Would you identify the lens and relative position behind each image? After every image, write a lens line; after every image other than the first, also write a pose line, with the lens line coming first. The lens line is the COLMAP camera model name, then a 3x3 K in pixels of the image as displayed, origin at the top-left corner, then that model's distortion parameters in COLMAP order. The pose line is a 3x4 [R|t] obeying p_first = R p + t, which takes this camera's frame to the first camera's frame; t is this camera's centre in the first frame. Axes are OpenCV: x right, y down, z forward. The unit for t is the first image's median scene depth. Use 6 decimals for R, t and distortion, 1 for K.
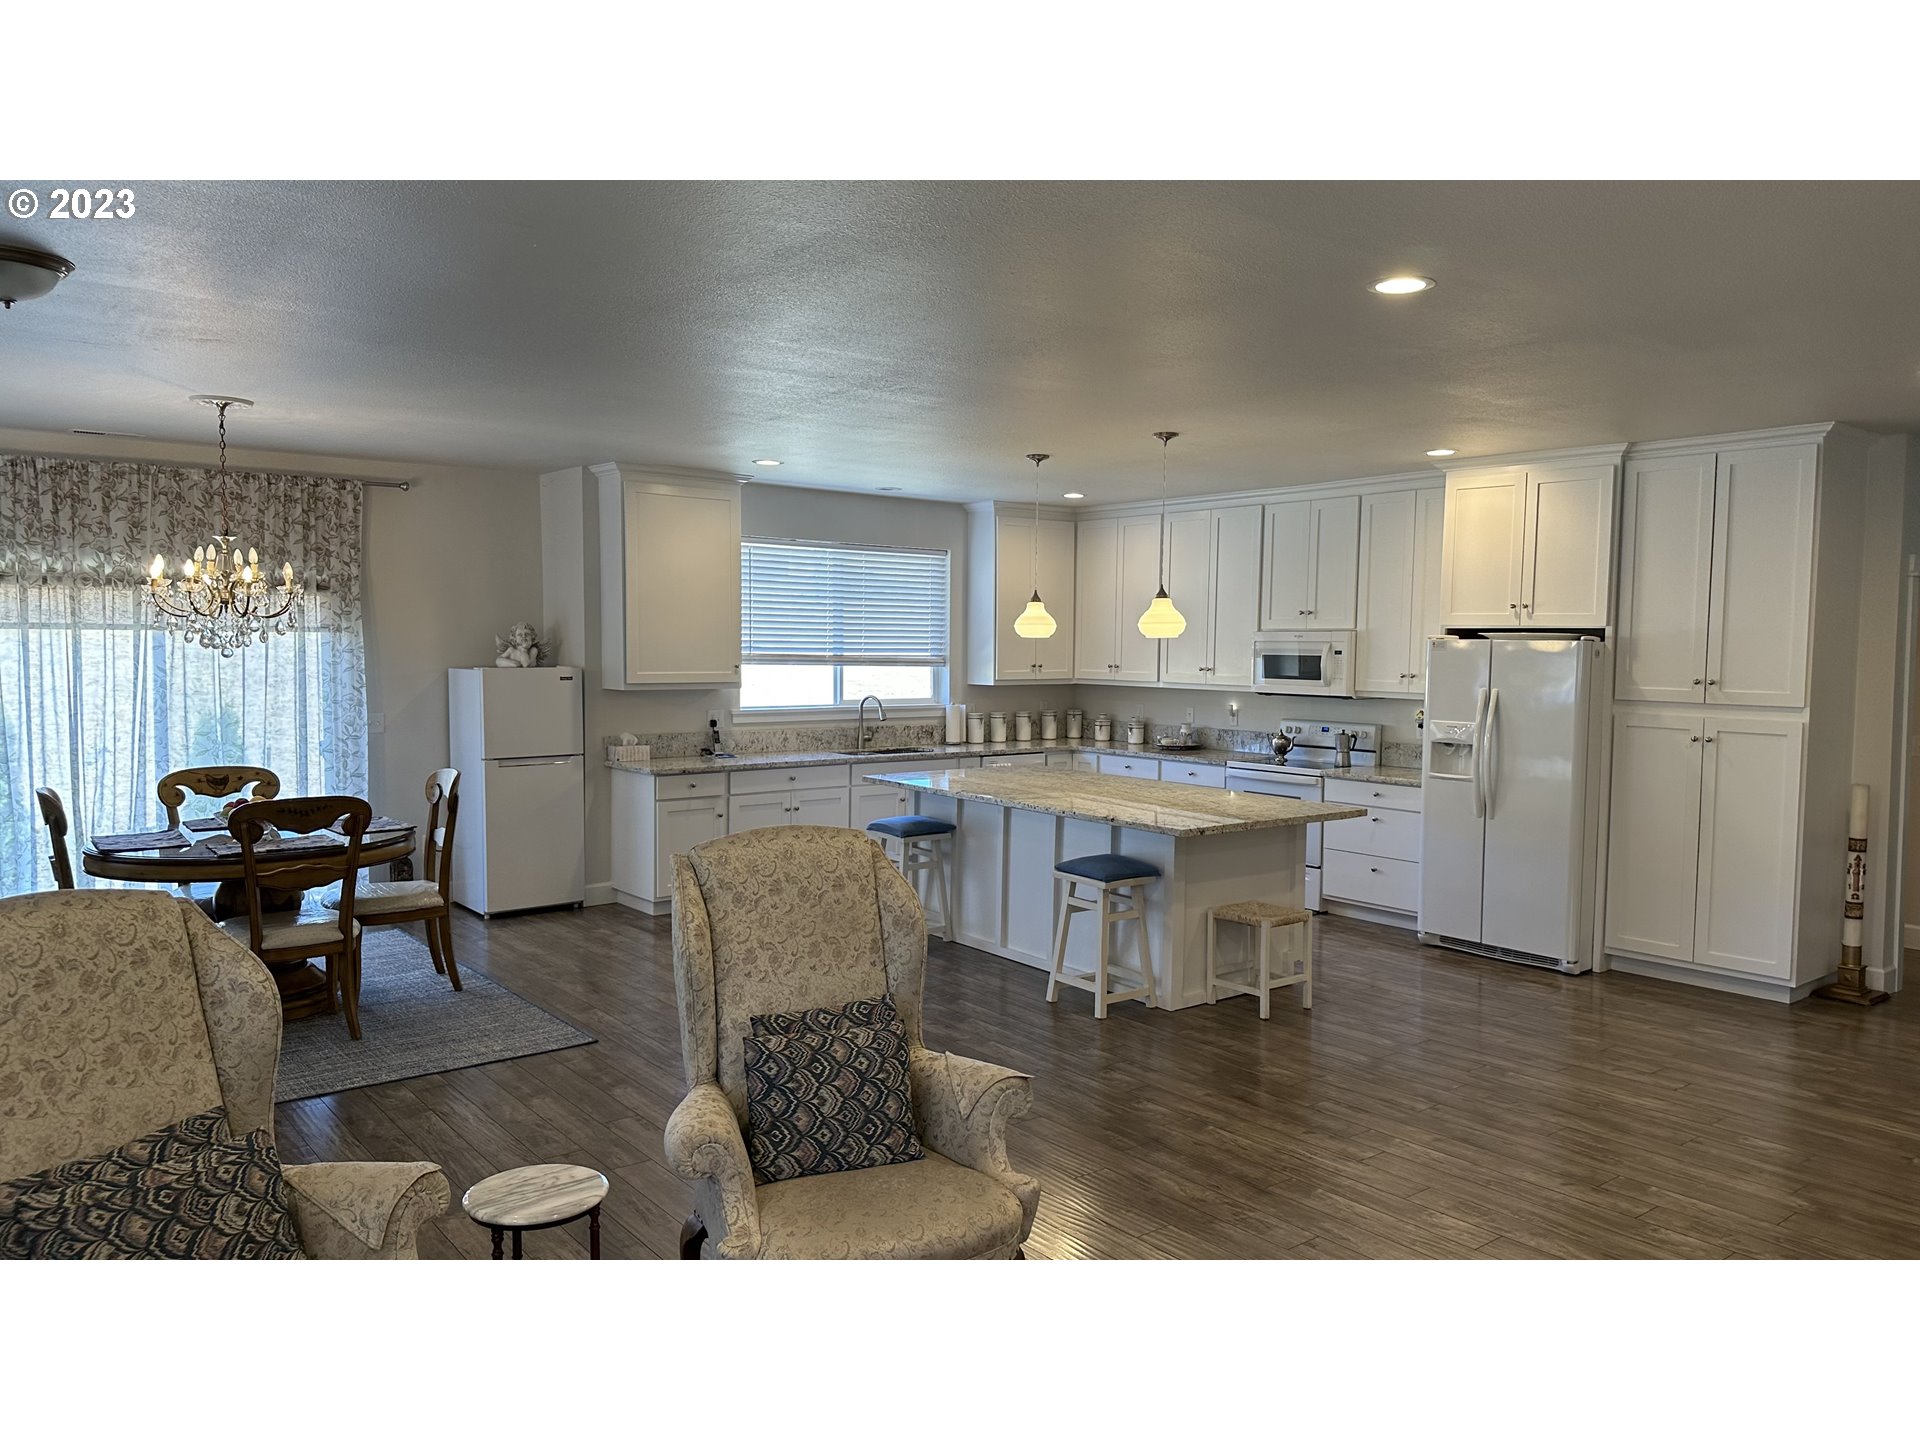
lens RADIAL K [[1295.5, 0, 966.8], [0, 1295.5, 720.5], [0, 0, 1]] dist [0.068639, -0.045916]
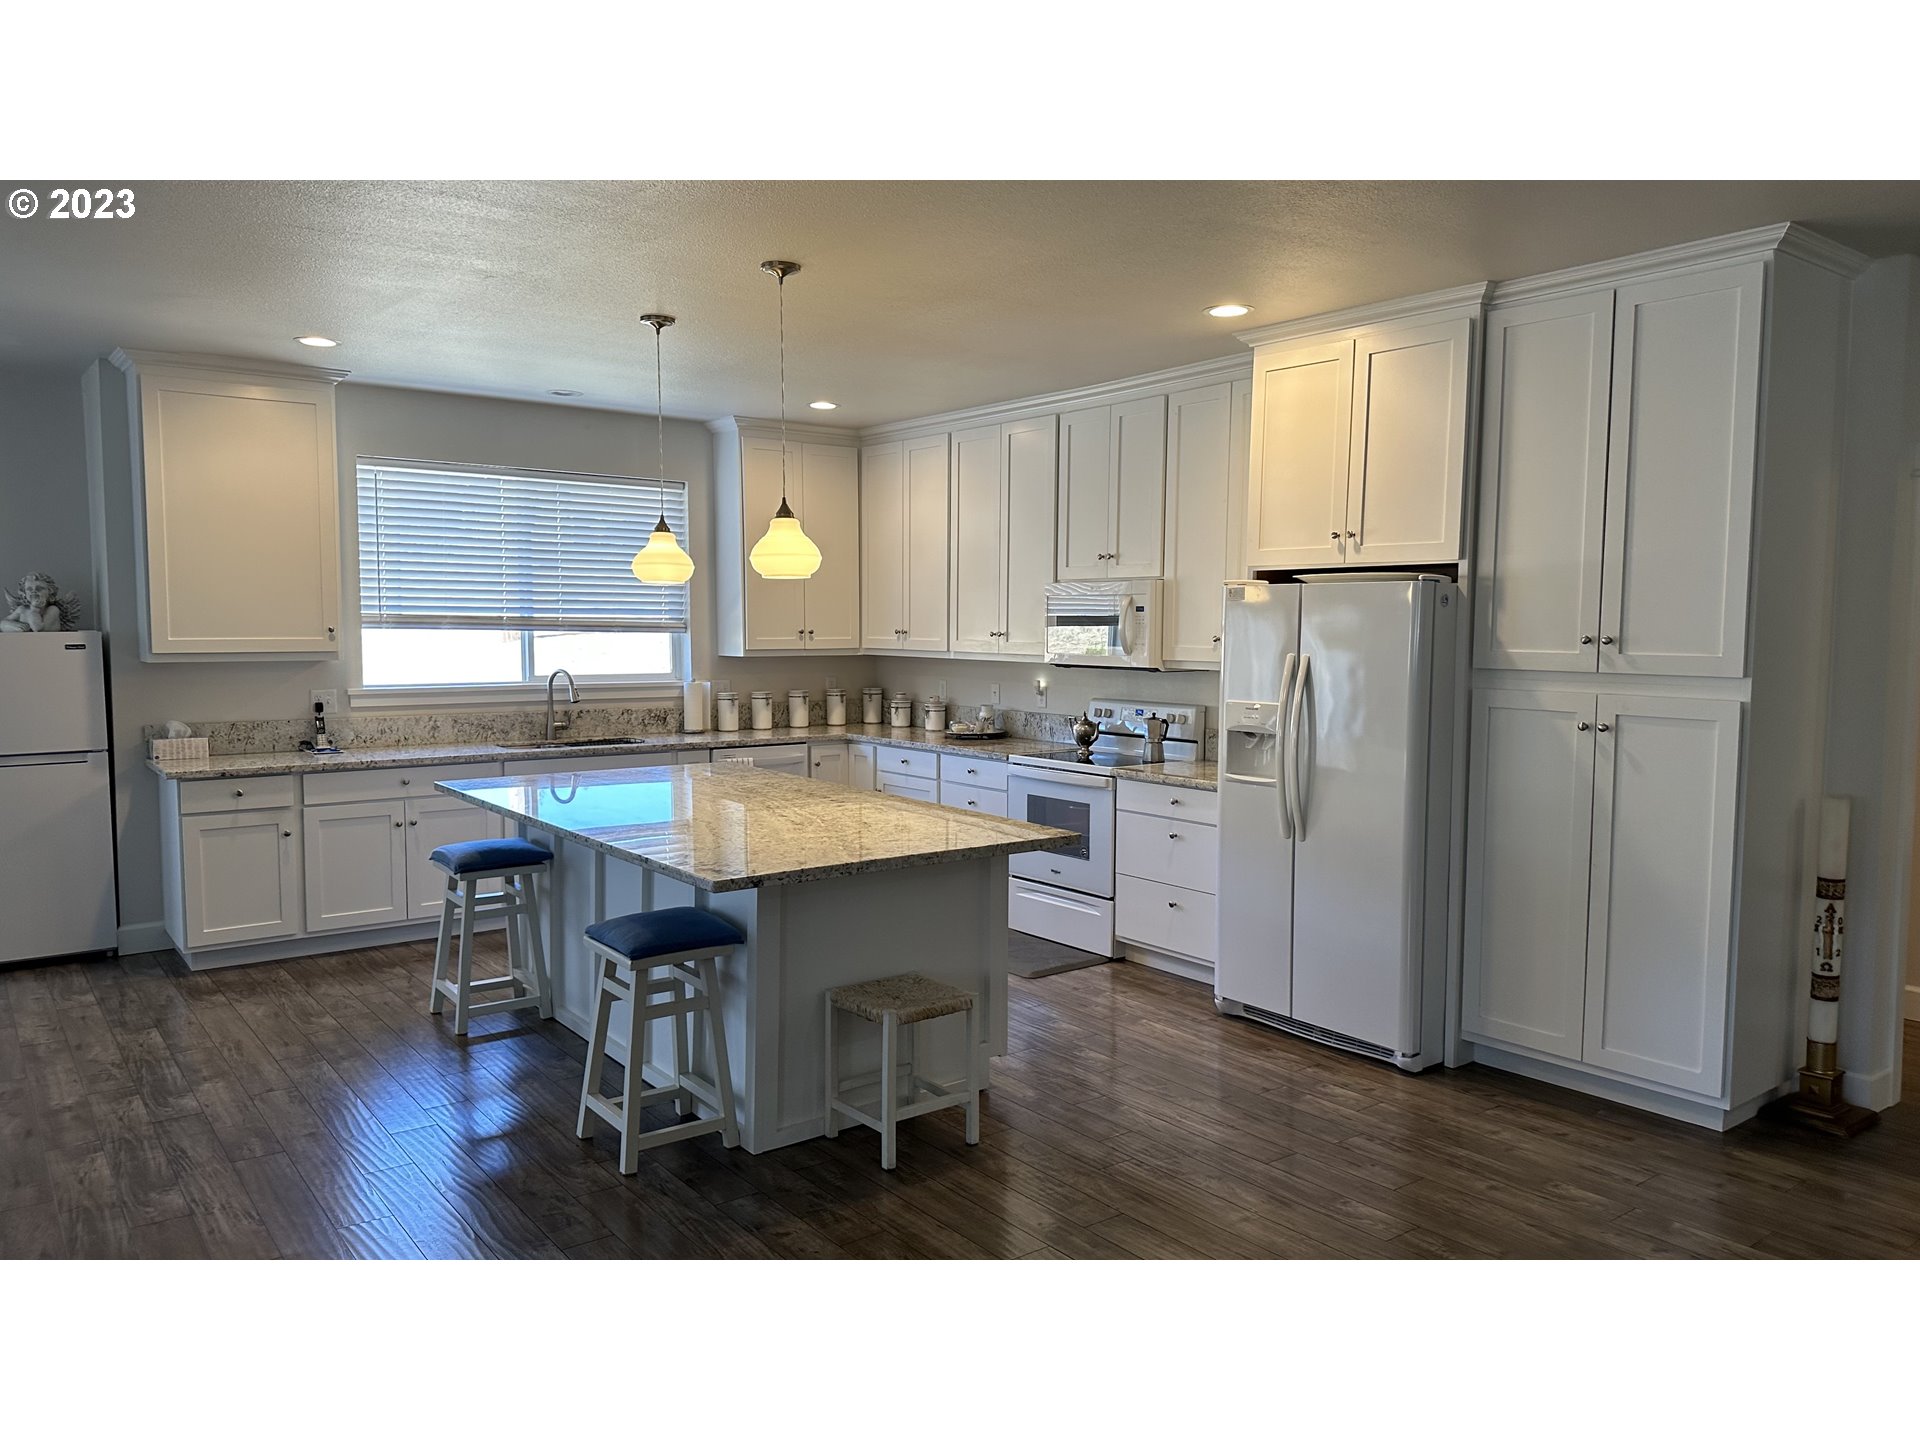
lens RADIAL K [[1295.5, 0, 965.5], [0, 1295.5, 717.2], [0, 0, 1]] dist [0.068639, -0.045916]
pose [[0.999725, -0.003916, -0.023116, 0.249945], [0.004233, 0.999897, 0.013710, -0.001120], [0.023059, -0.013804, 0.999639, 0.323190]]
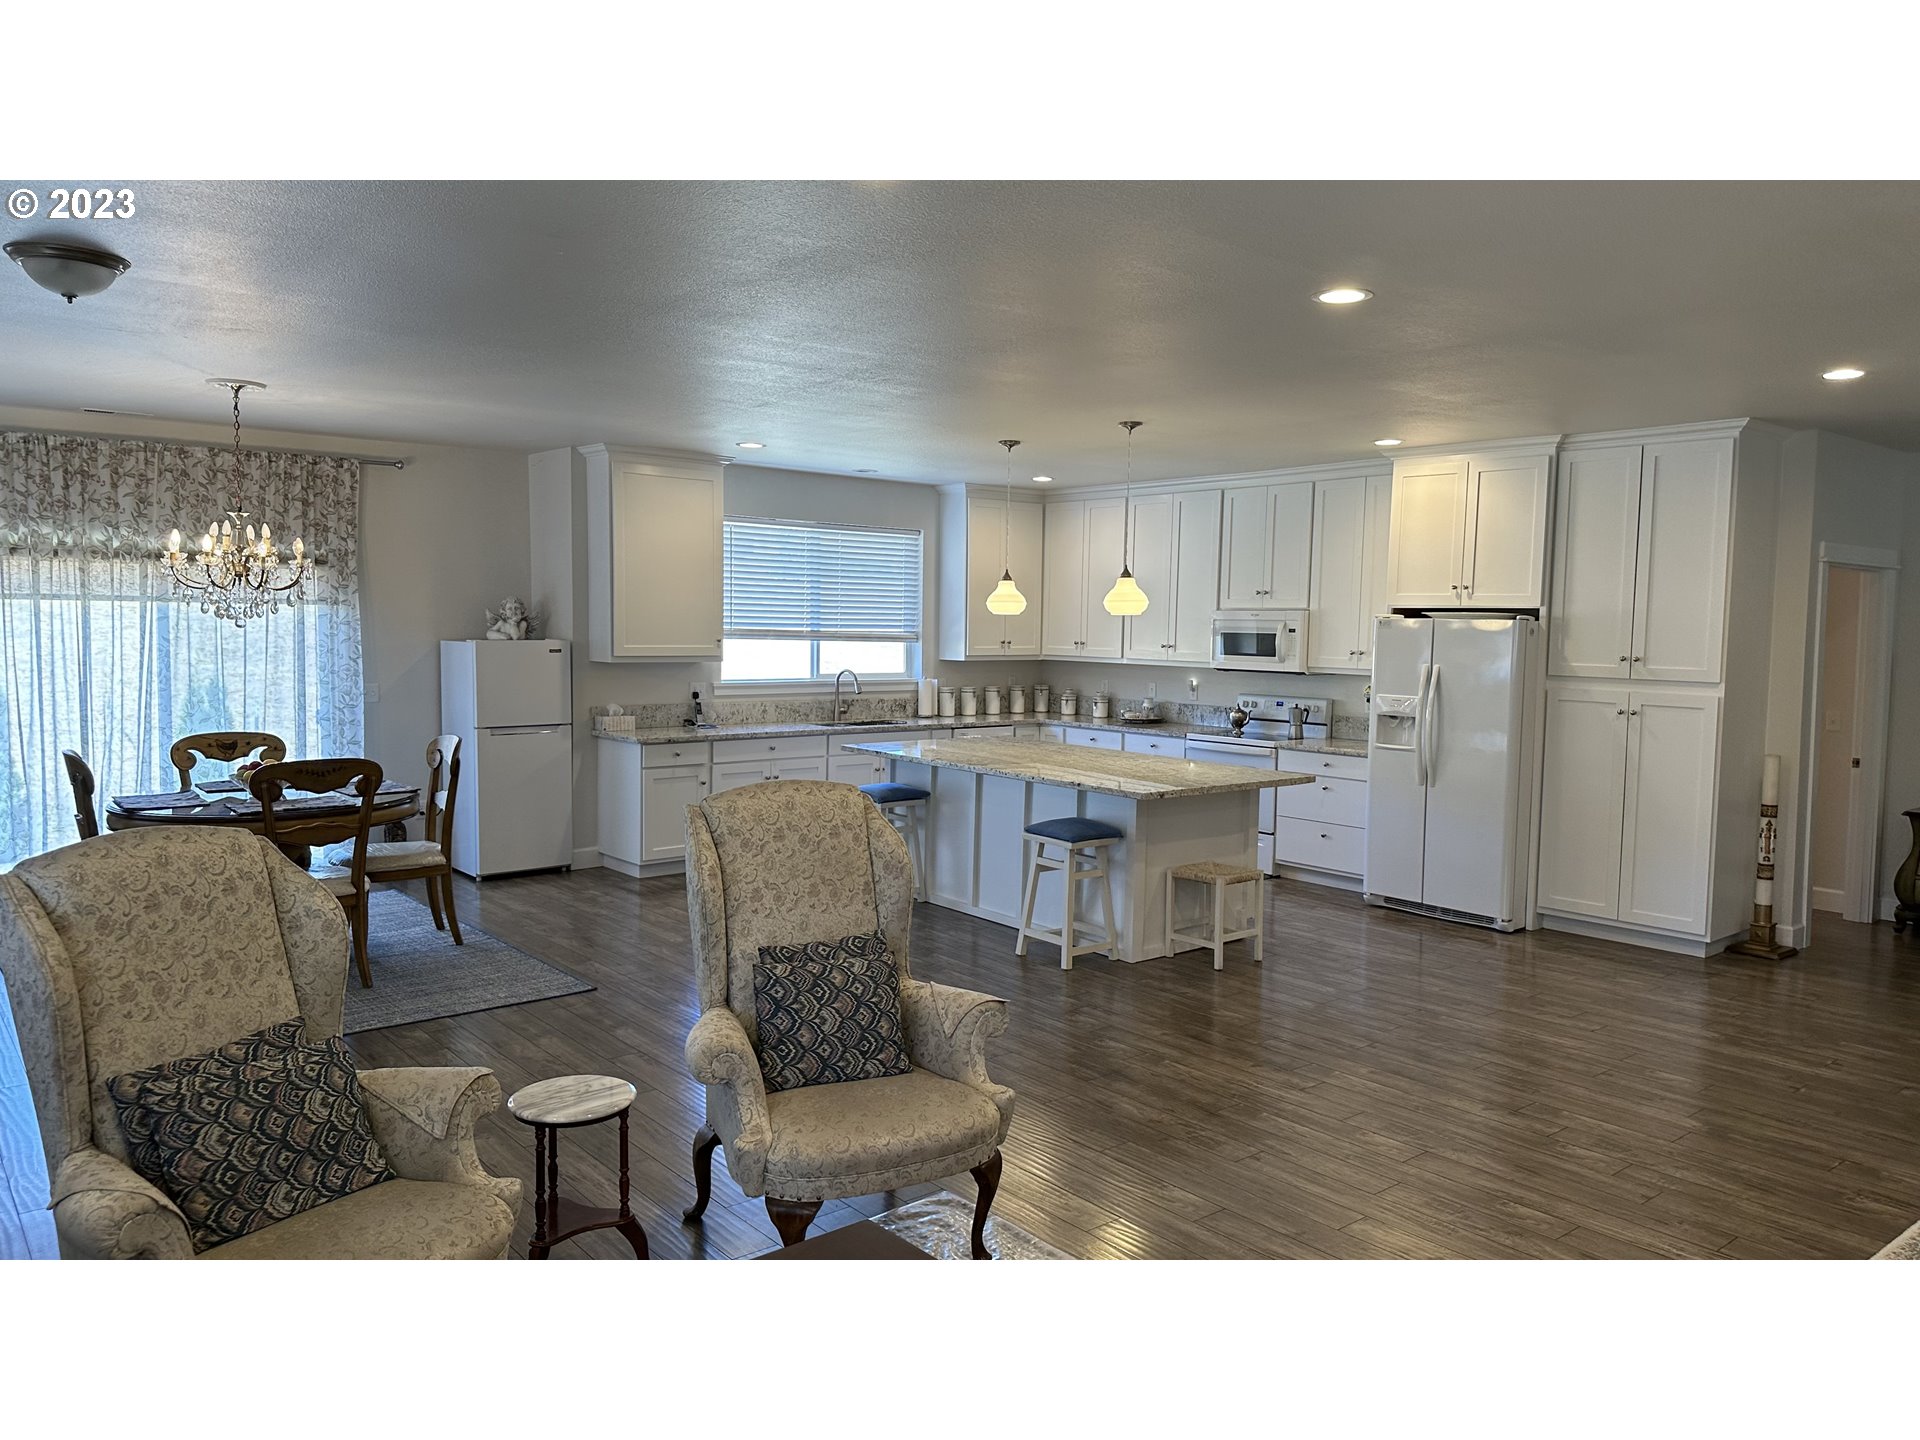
lens RADIAL K [[1295.5, 0, 954.3], [0, 1295.5, 709.8], [0, 0, 1]] dist [0.068639, -0.045916]
pose [[0.999822, 0.004502, 0.018338, -0.008881], [-0.004646, 0.999959, 0.007809, 0.006285], [-0.018302, -0.007893, 0.999801, -0.058161]]
